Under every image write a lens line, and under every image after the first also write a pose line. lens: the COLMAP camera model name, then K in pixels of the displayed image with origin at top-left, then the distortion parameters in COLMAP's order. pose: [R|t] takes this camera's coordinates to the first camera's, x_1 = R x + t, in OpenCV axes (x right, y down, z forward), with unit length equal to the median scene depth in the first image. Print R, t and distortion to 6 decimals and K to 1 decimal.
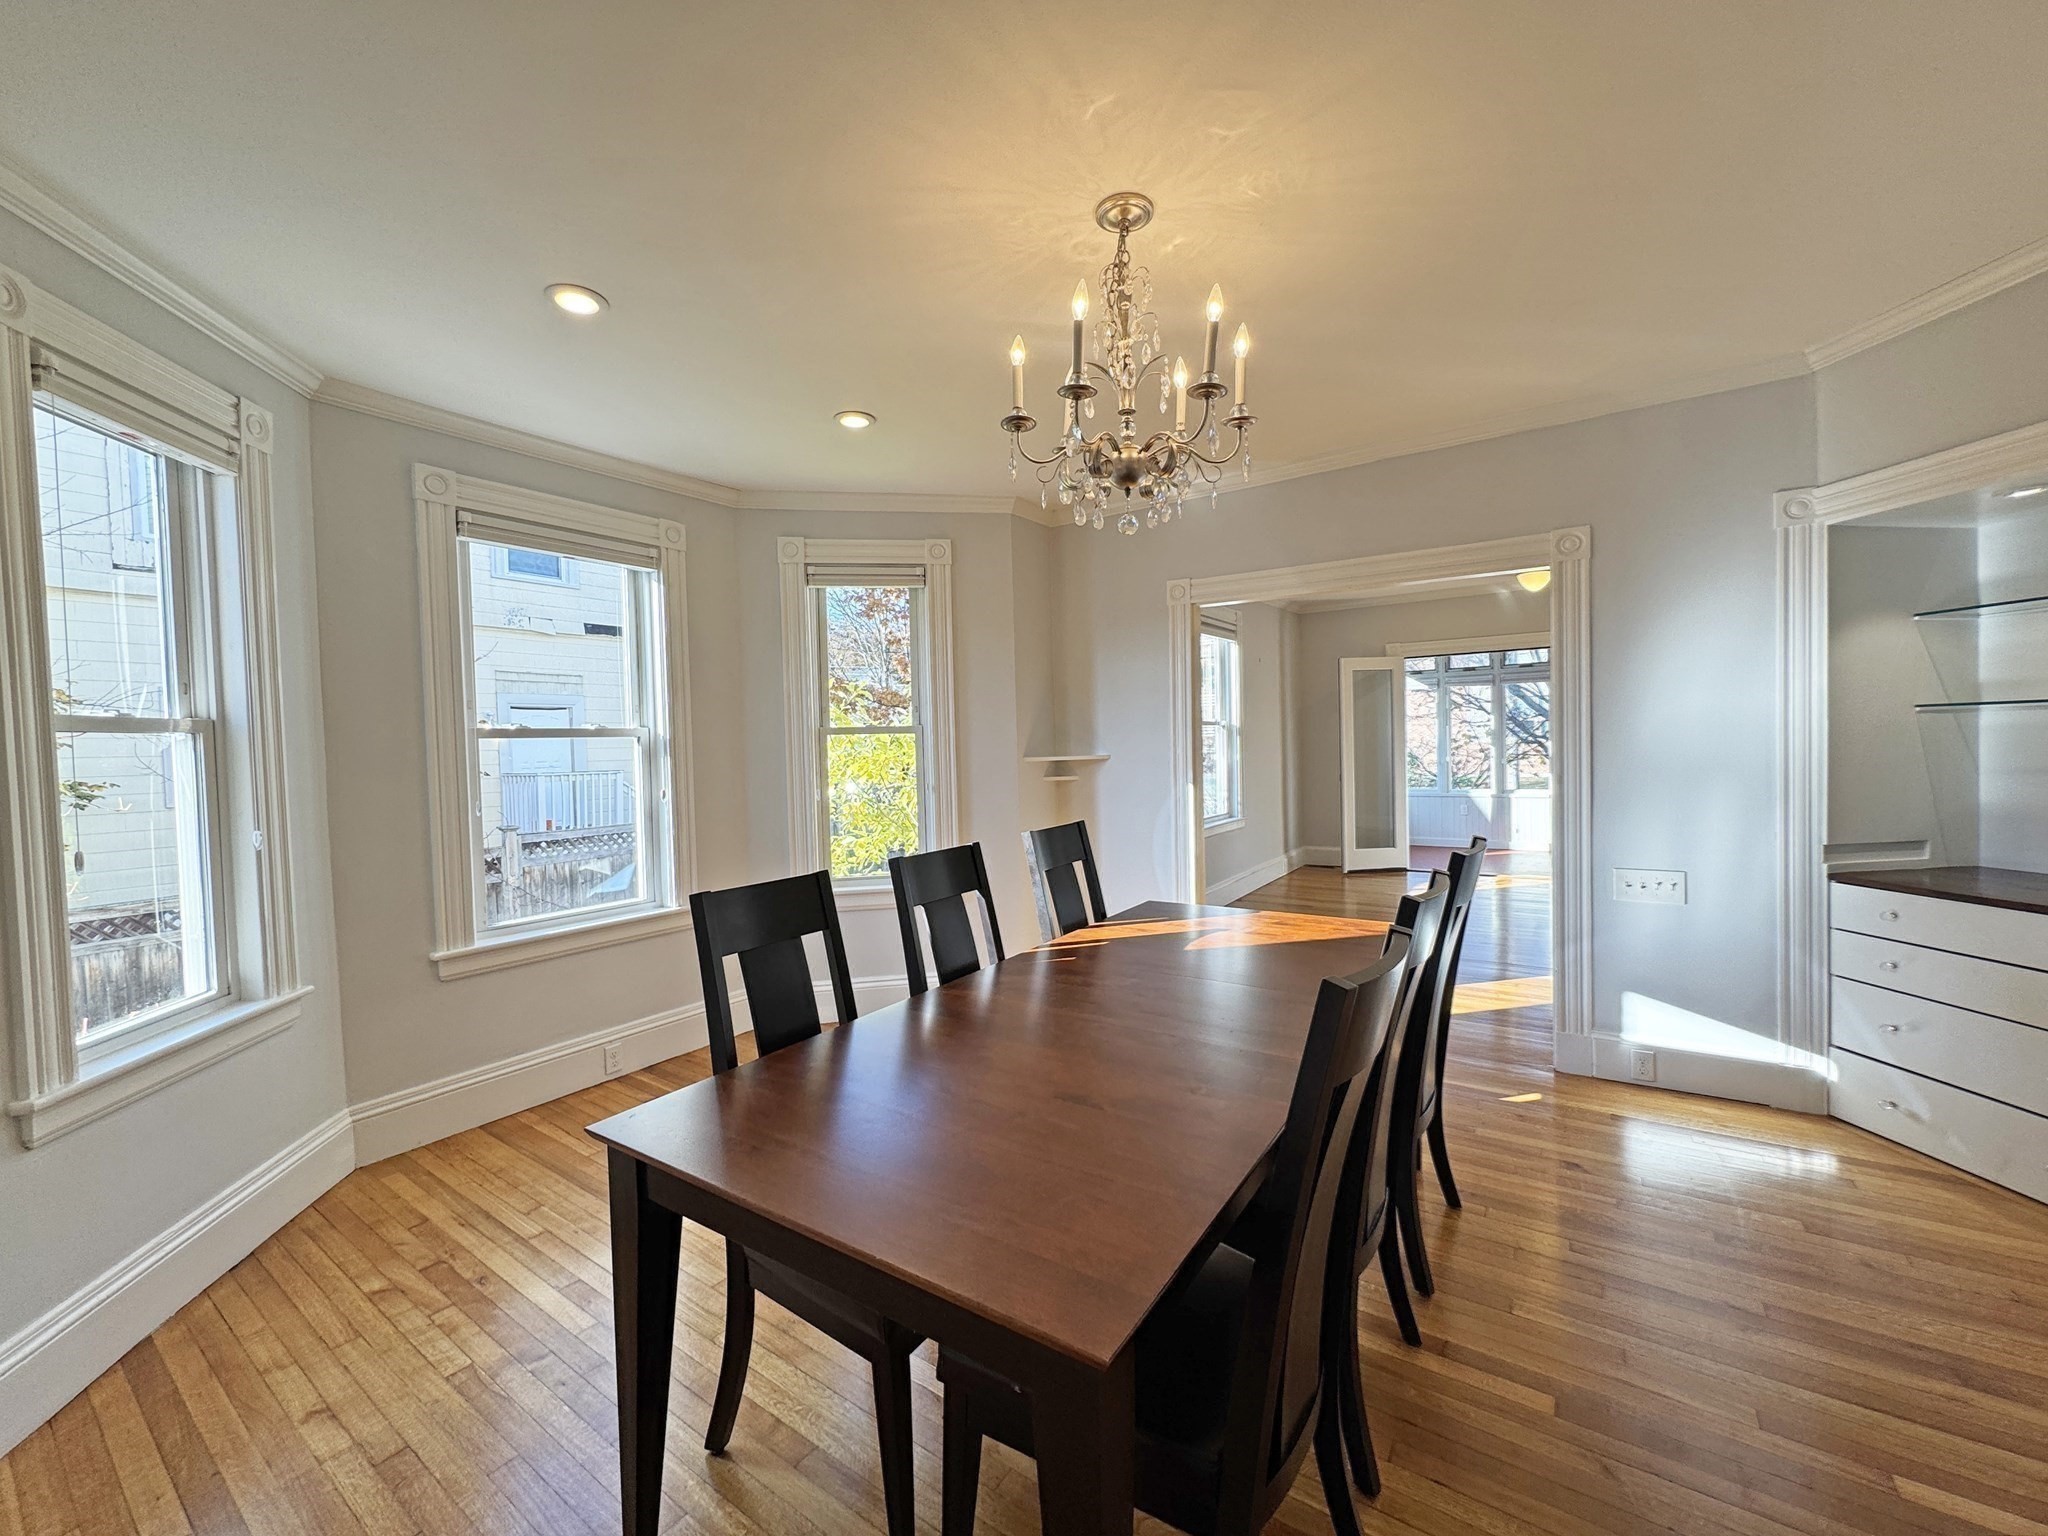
lens RADIAL K [[821.5, 0, 1024.0], [0, 821.5, 768.0], [0, 0, 1]] dist [-0.004277, 0.000719]
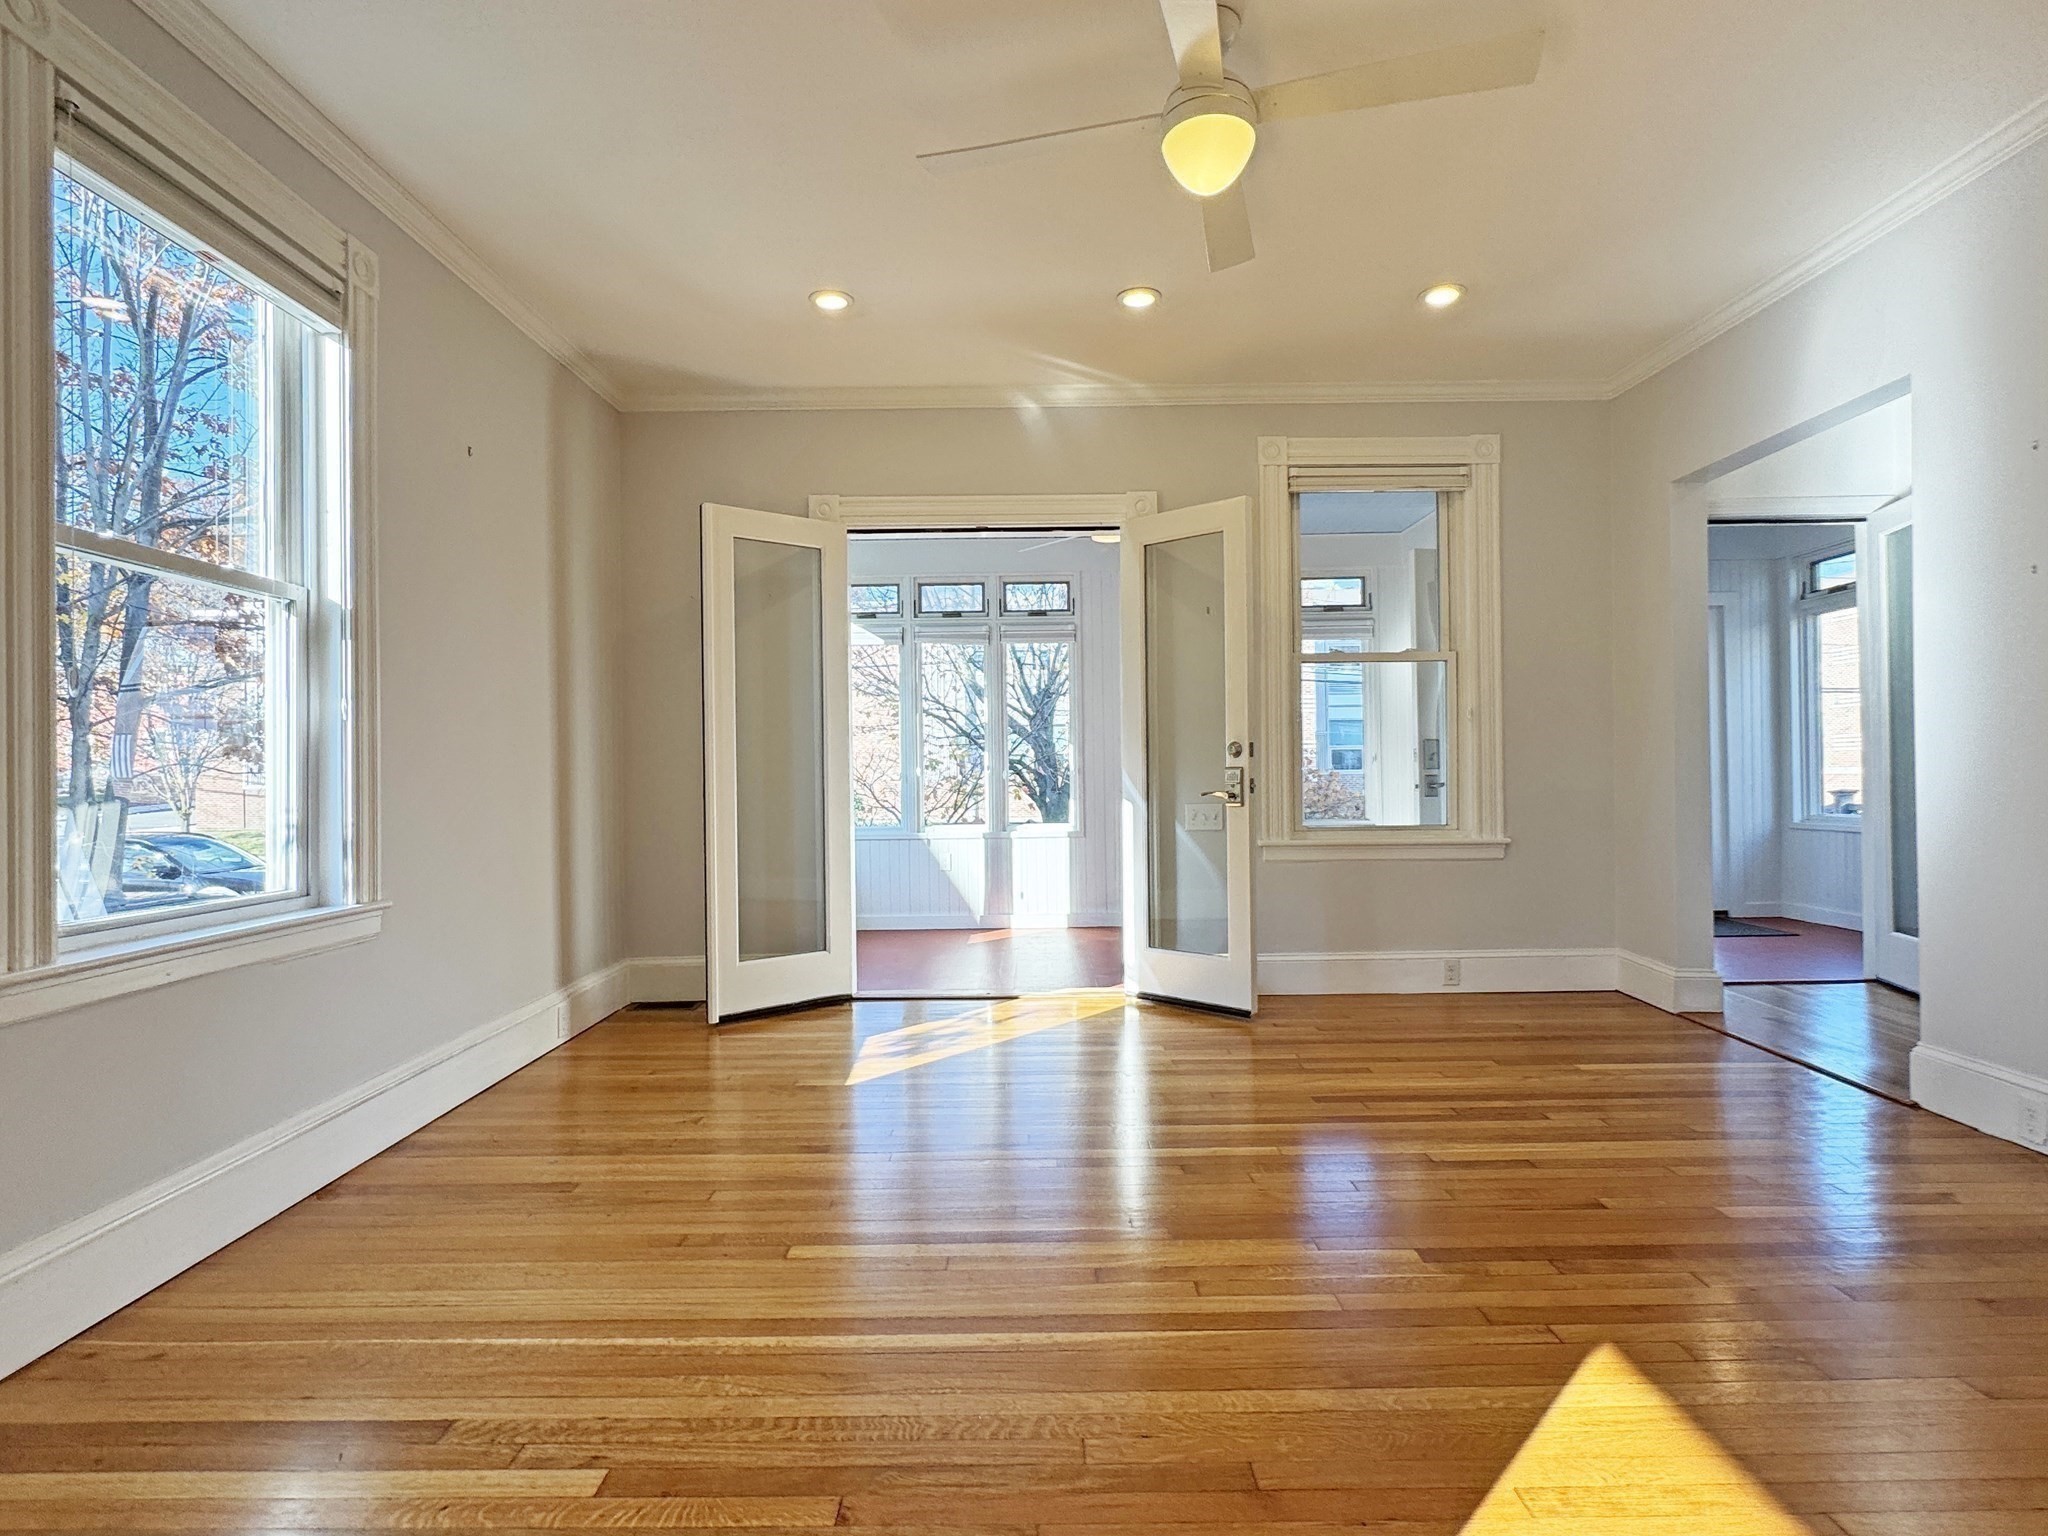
lens RADIAL K [[1022.3, 0, 1040.7], [0, 1022.3, 769.5], [0, 0, 1]] dist [-0.000357, -0.000051]
pose [[0.813970, 0.017844, 0.580633, 0.224045], [0.009796, 0.998964, -0.044432, 0.025701], [-0.580825, 0.041855, 0.812952, 0.480883]]
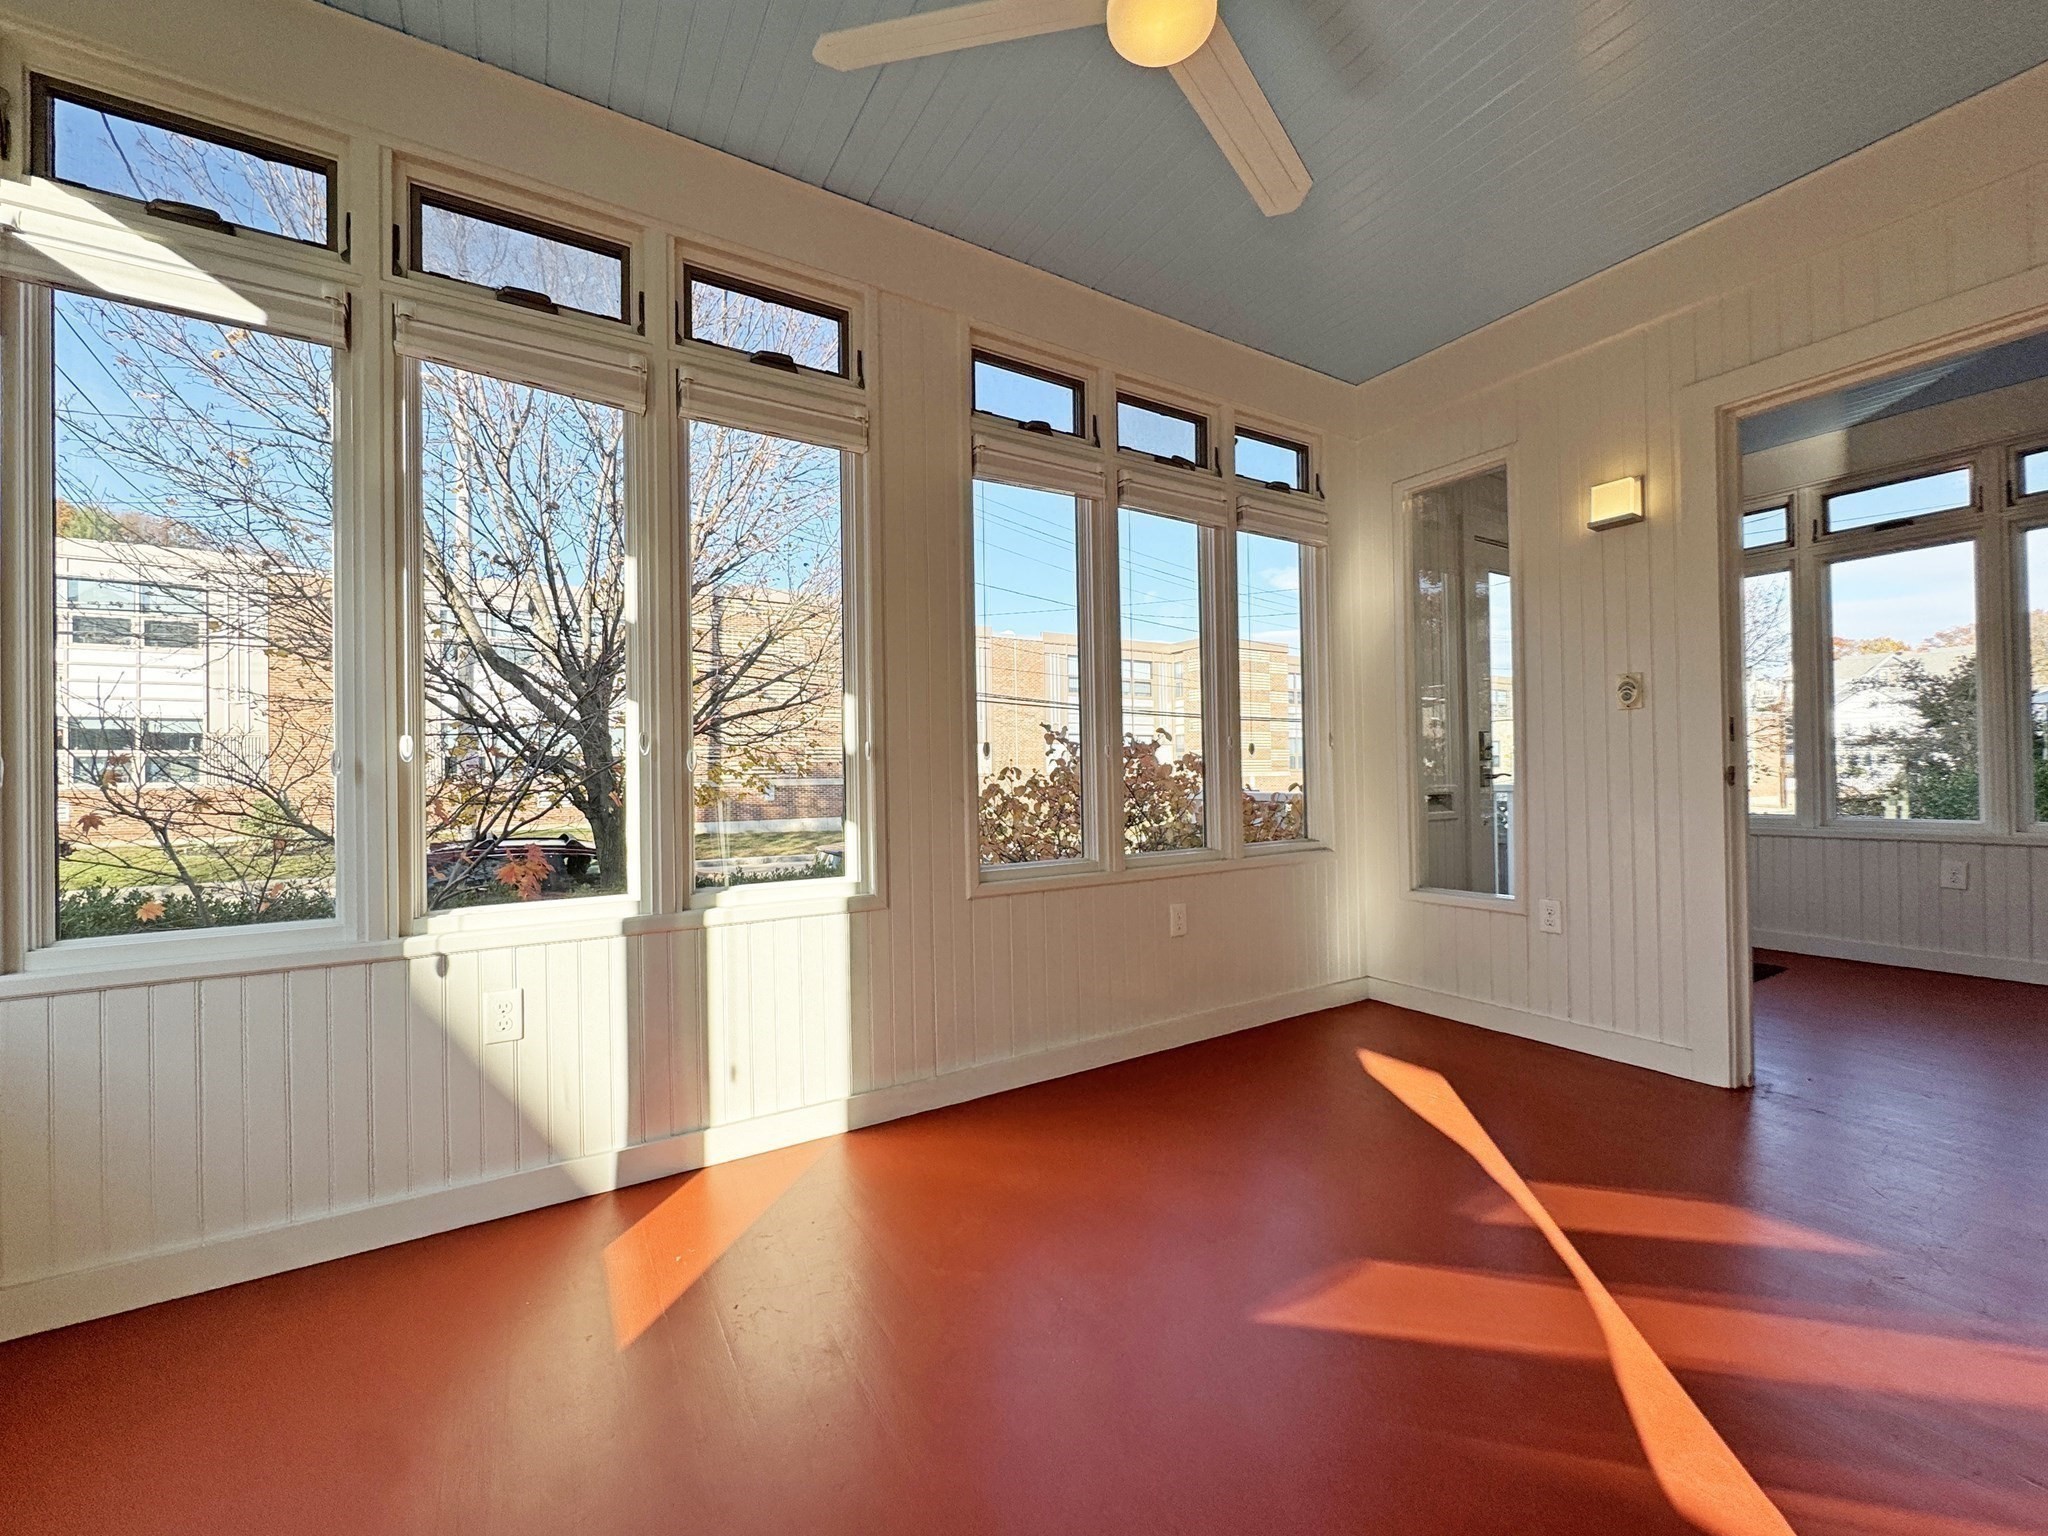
lens RADIAL K [[821.5, 0, 1024.0], [0, 821.5, 768.0], [0, 0, 1]] dist [-0.004277, 0.000719]
pose [[0.385324, 0.033347, 0.922179, 0.505132], [0.037941, 0.997929, -0.051940, 0.011232], [-0.922001, 0.055003, 0.383261, 1.011255]]
